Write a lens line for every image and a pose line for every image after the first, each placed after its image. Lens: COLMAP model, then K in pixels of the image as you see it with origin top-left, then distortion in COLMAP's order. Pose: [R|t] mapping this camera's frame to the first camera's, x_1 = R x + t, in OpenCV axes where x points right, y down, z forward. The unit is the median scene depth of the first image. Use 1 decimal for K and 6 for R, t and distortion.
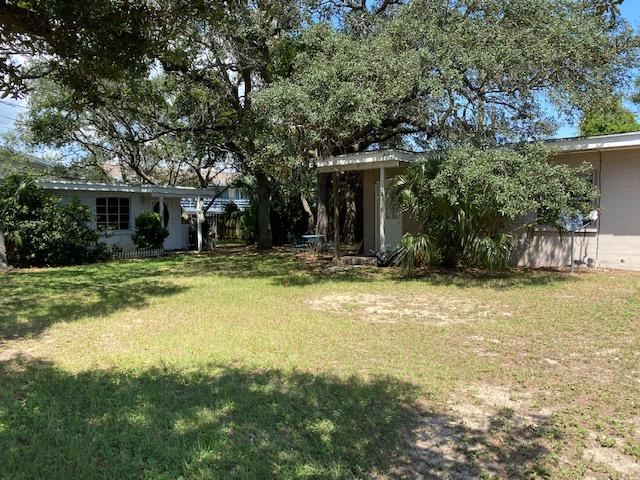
lens RADIAL K [[483.6, 0, 320.0], [0, 483.6, 240.0], [0, 0, 1]] dist [0.004935, 0.000518]
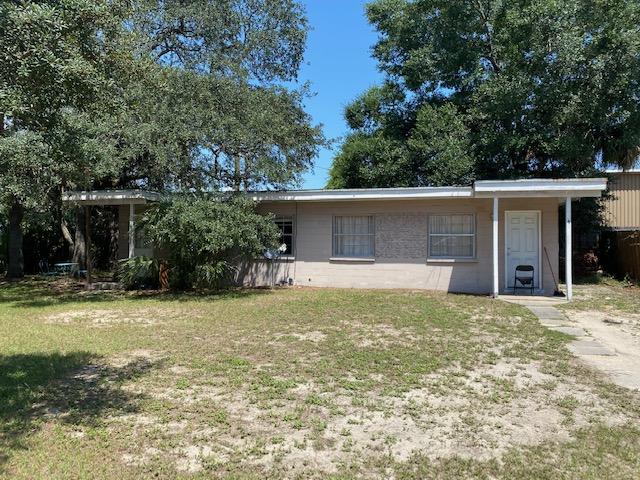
lens RADIAL K [[483.6, 0, 320.0], [0, 483.6, 240.0], [0, 0, 1]] dist [0.004935, 0.000518]
pose [[0.906661, 0.012217, 0.421682, 0.055036], [0.011224, 0.998528, -0.053064, 0.002301], [-0.421710, 0.052844, 0.905190, -0.255237]]
